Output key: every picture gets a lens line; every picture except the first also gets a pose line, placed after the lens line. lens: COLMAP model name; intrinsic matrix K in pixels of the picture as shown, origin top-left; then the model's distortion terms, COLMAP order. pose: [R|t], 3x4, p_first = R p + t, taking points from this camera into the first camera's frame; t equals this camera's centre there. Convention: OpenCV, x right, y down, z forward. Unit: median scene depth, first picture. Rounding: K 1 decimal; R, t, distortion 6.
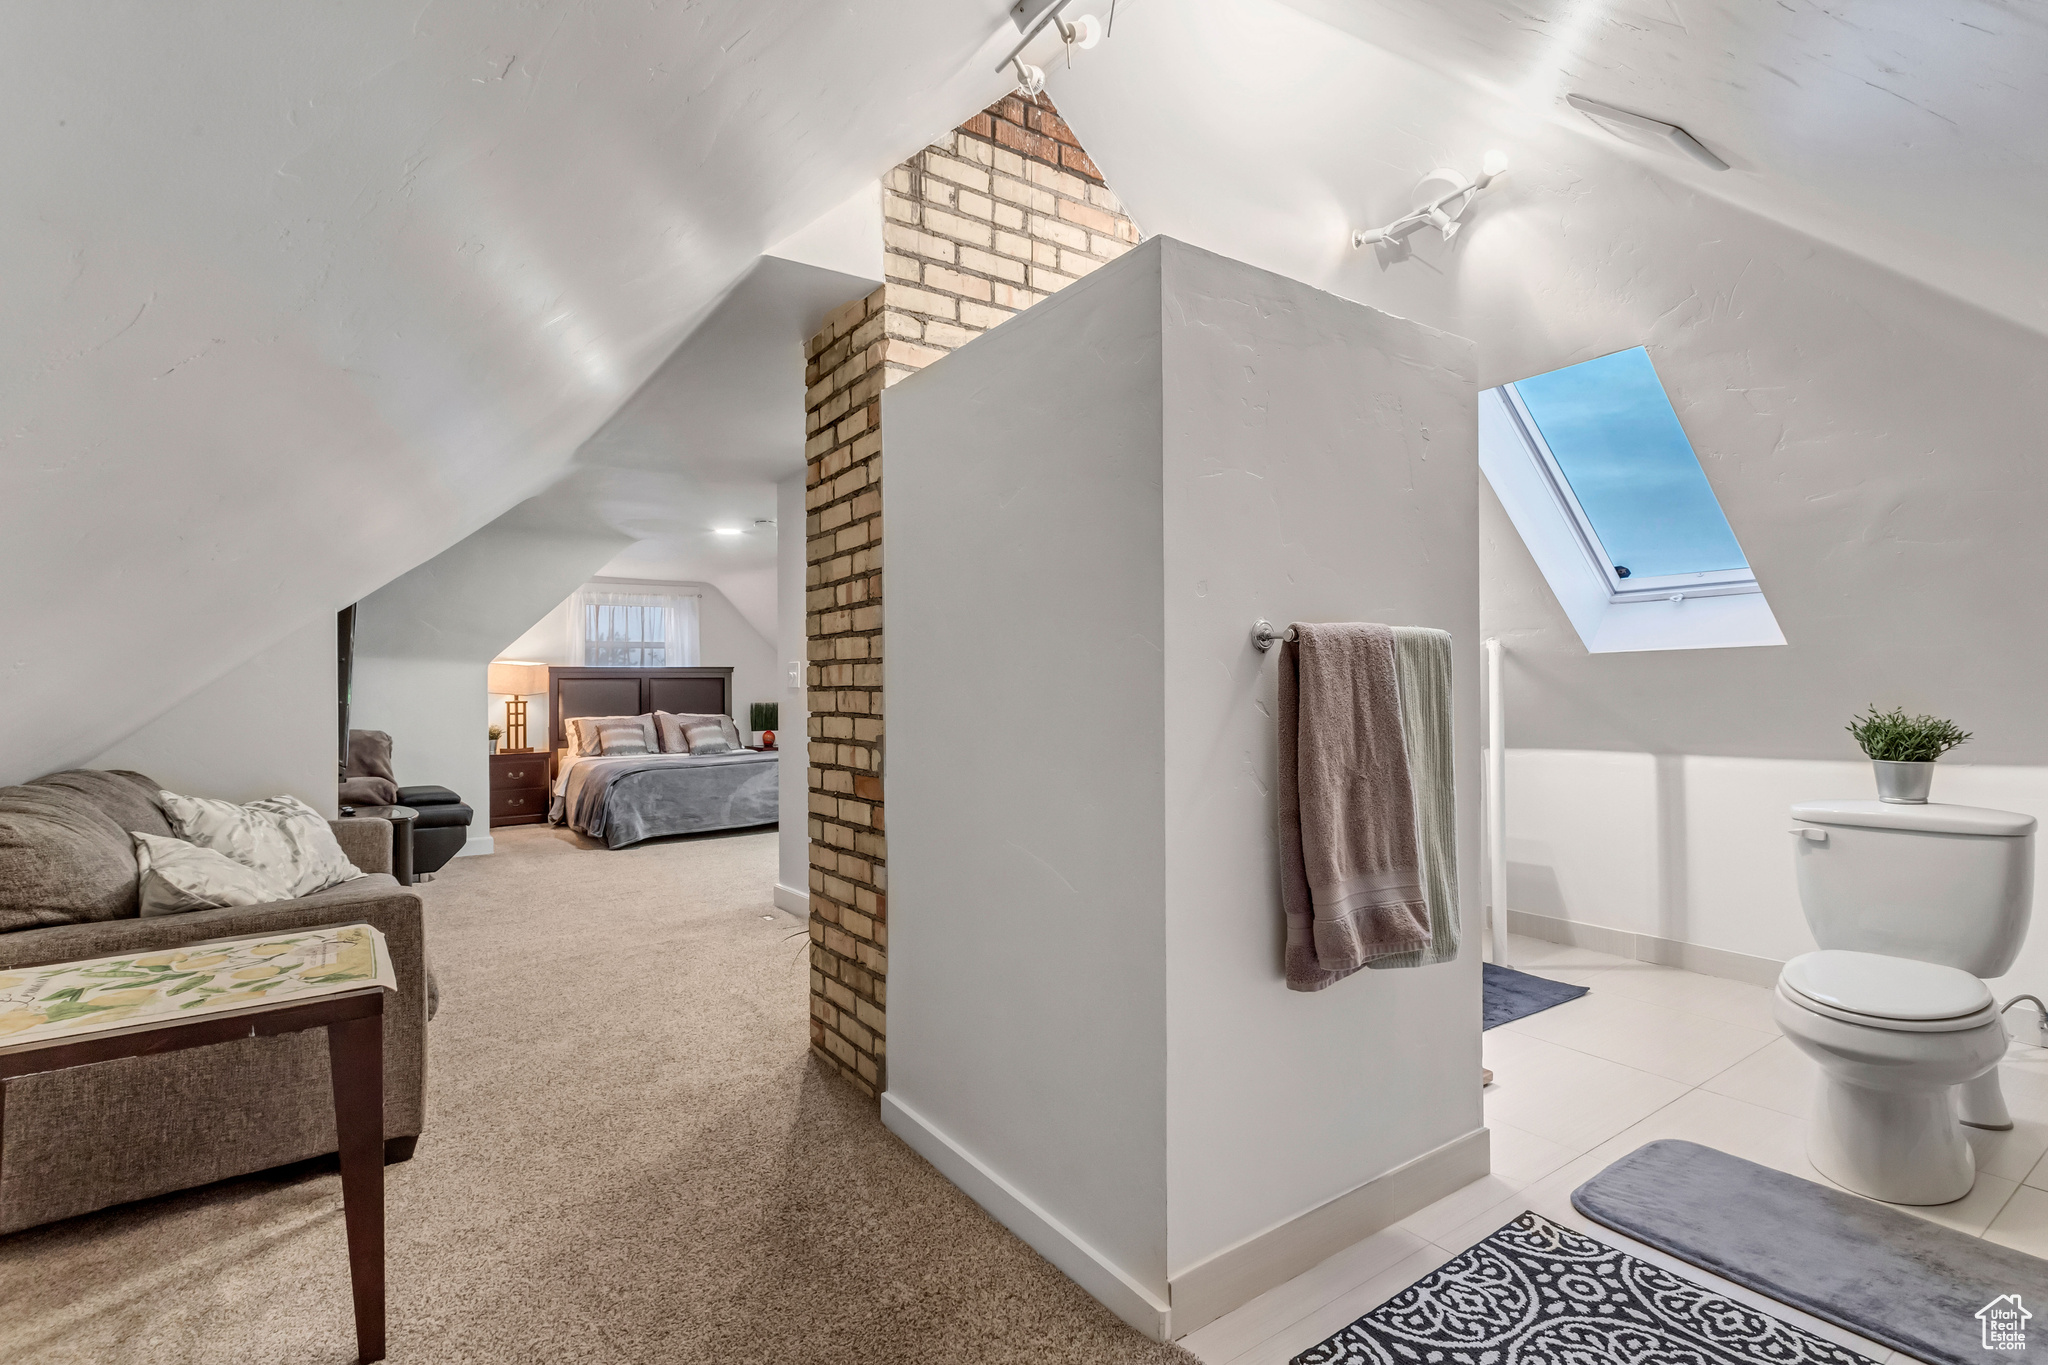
lens RADIAL K [[969.9, 0, 1021.3], [0, 969.9, 675.0], [0, 0, 1]] dist [-0.000592, -0.000148]
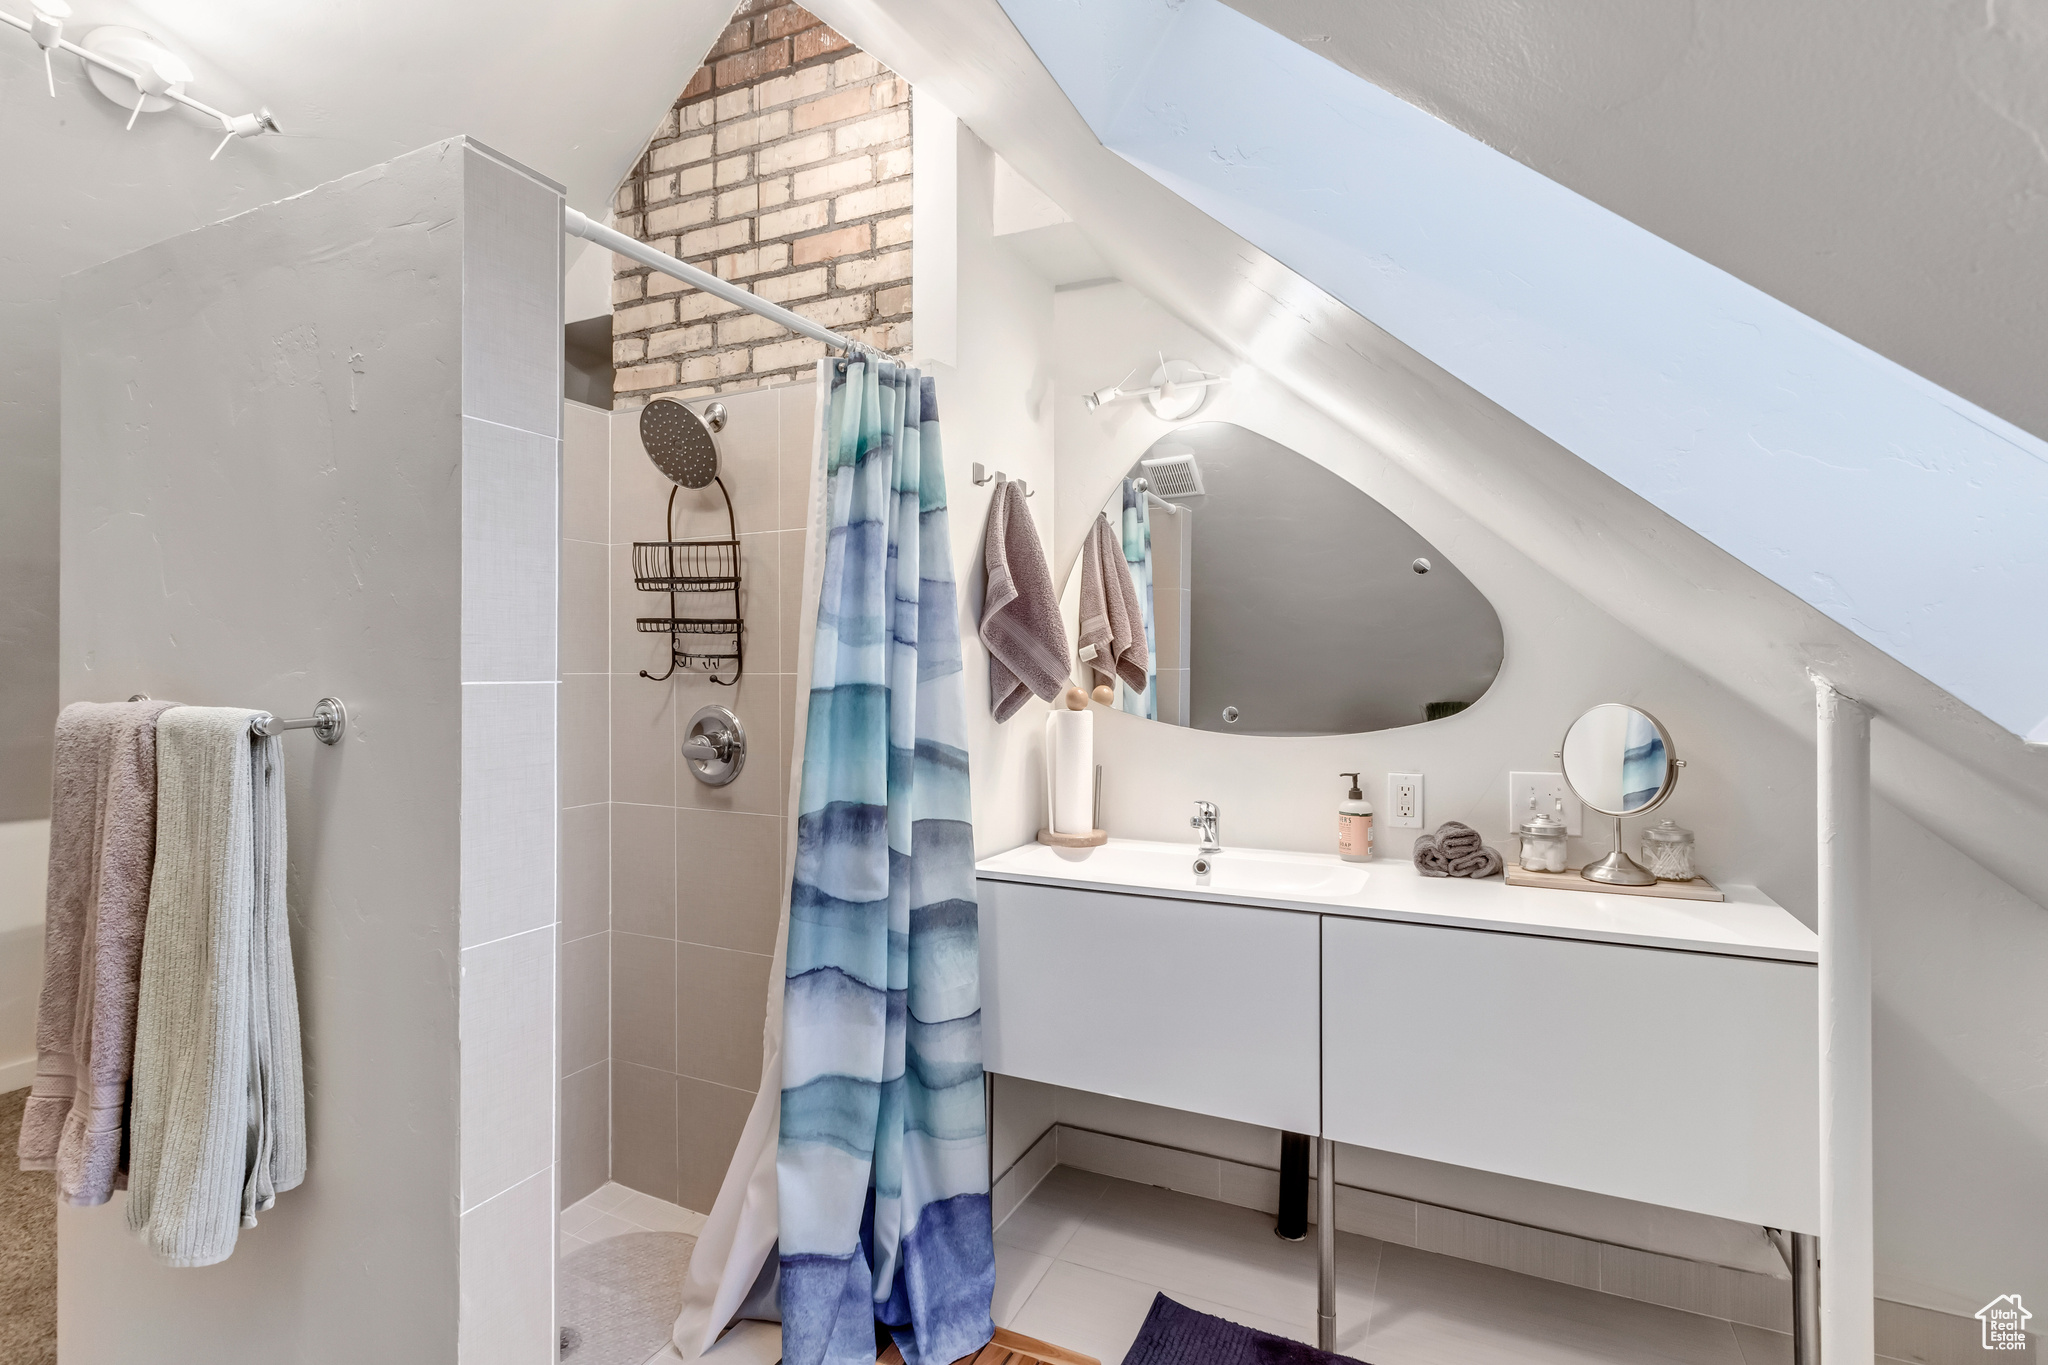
lens RADIAL K [[969.9, 0, 1021.3], [0, 969.9, 675.0], [0, 0, 1]] dist [-0.000592, -0.000148]
pose [[0.501595, 0.019946, -0.864873, 0.855357], [0.003071, 0.999687, 0.024837, -0.057711], [0.865097, -0.015114, 0.501377, 0.798900]]
